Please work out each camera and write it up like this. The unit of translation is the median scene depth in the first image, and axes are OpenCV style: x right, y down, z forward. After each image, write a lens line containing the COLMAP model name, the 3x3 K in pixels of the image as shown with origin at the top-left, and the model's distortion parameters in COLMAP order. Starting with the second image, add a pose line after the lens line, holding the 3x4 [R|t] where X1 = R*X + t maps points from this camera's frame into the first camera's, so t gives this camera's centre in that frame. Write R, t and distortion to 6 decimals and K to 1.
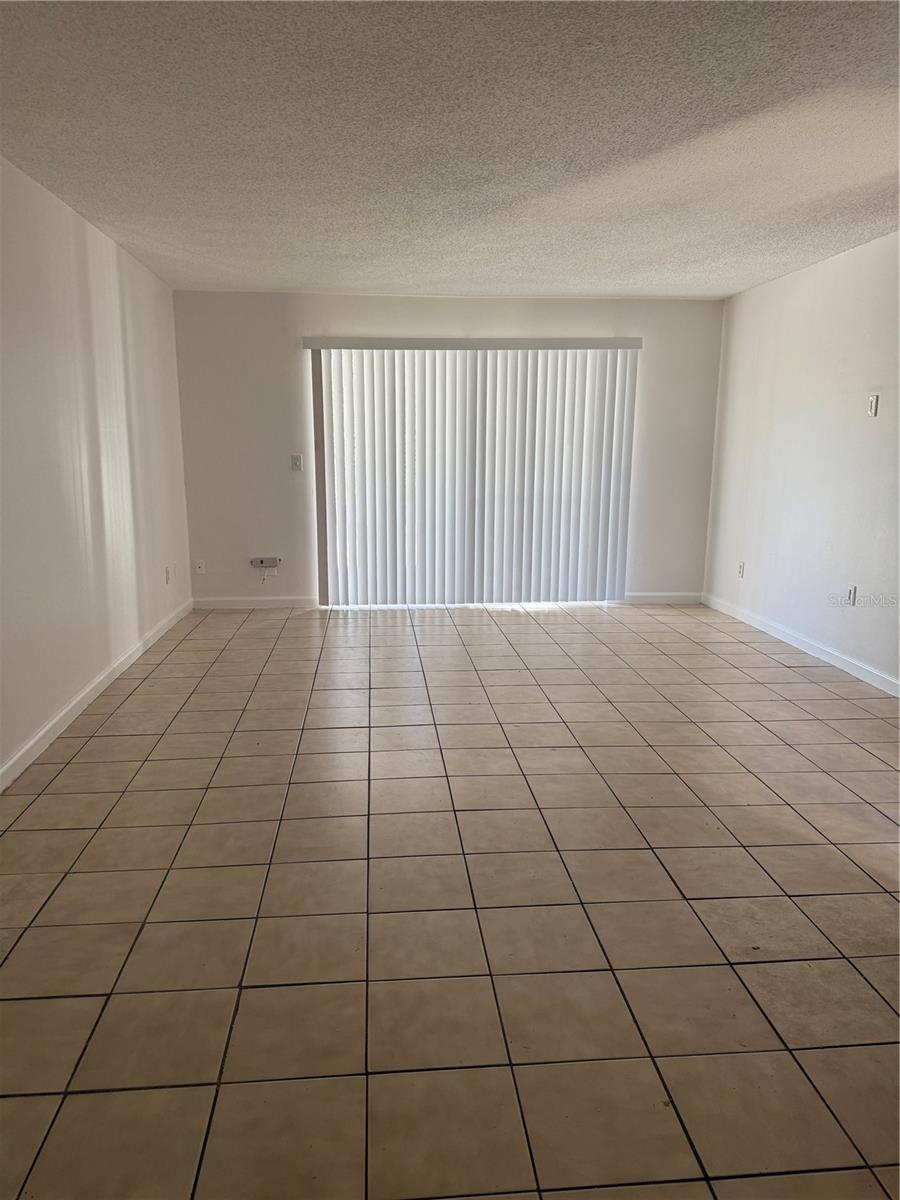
lens RADIAL K [[849.9, 0, 444.8], [0, 849.9, 598.4], [0, 0, 1]] dist [0.058481, -0.068608]
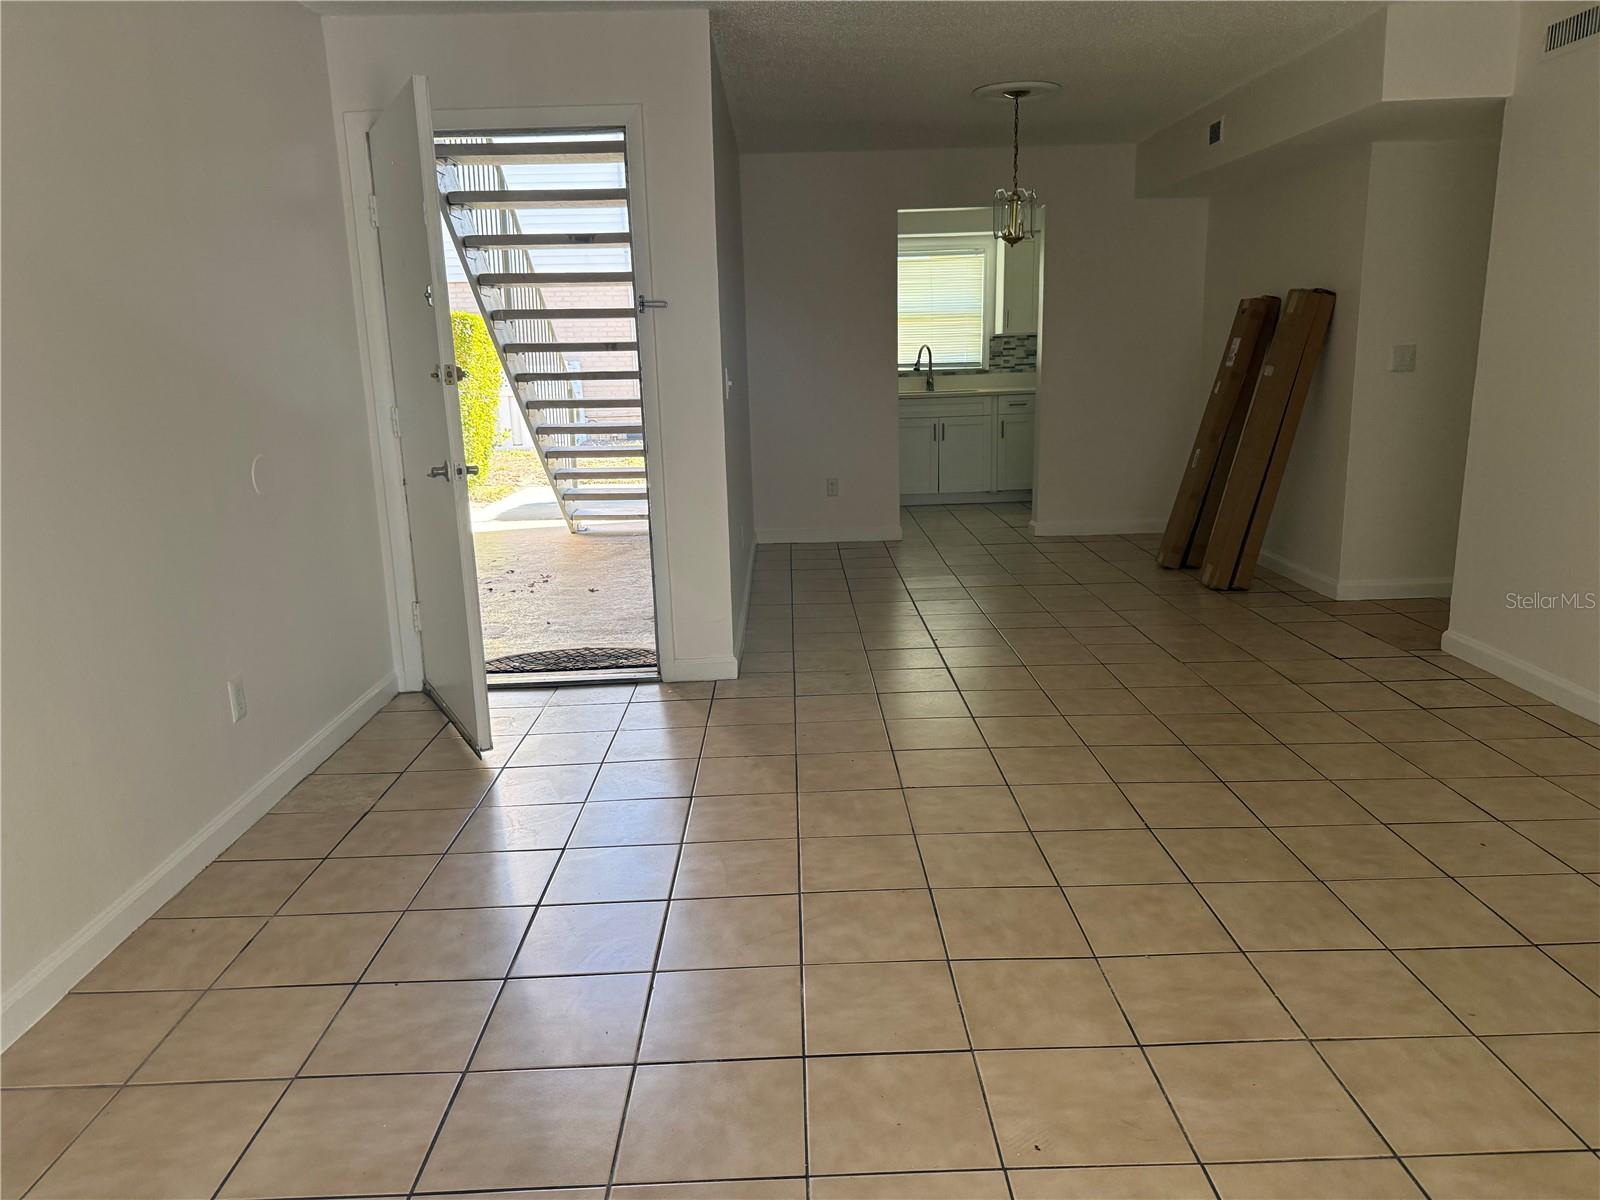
lens RADIAL K [[1133.3, 0, 807.5], [0, 1133.3, 614.0], [0, 0, 1]] dist [0.058481, -0.068608]
pose [[-0.997427, 0.001331, 0.071682, 0.186570], [0.030686, 0.911540, 0.410064, -0.317263], [-0.064795, 0.411209, -0.909235, 1.752039]]
